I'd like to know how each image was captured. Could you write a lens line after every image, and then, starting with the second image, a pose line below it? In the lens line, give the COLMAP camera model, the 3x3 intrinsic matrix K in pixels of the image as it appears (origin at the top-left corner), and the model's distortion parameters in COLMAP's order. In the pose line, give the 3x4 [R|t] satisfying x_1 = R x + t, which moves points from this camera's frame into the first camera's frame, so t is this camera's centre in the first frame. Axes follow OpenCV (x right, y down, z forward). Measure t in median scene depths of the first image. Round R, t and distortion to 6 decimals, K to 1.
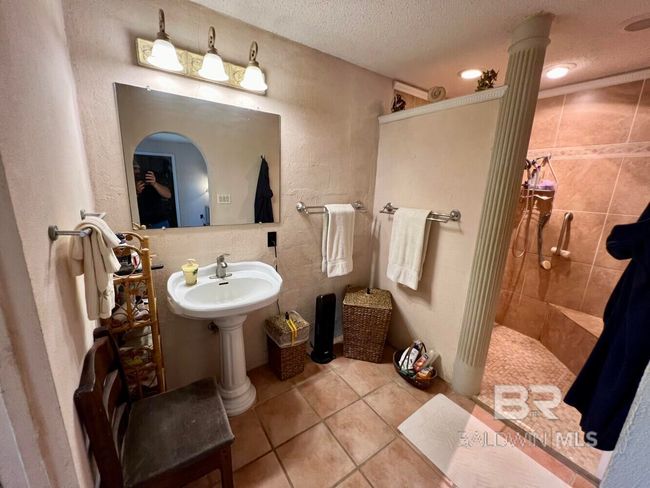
lens RADIAL K [[258.5, 0, 322.8], [0, 258.5, 244.7], [0, 0, 1]] dist [-0.007606, 0.000085]
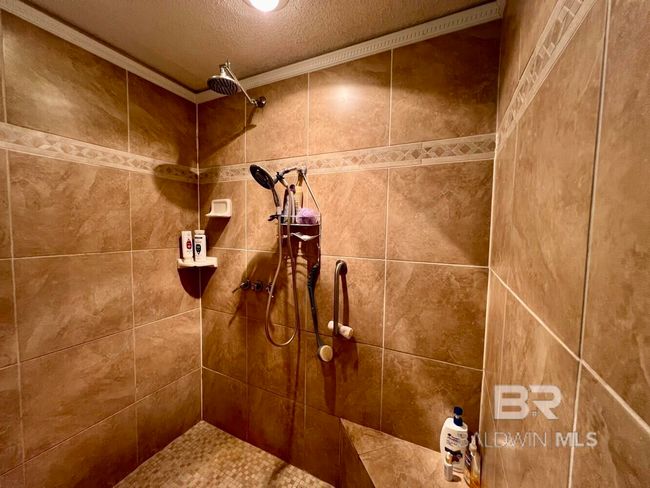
lens RADIAL K [[258.5, 0, 326.2], [0, 258.5, 244.7], [0, 0, 1]] dist [-0.007606, 0.000085]
pose [[0.870093, -0.048859, 0.490460, 0.621695], [0.125588, 0.984208, -0.124753, -0.088748], [-0.476620, 0.170142, 0.862488, 0.482510]]
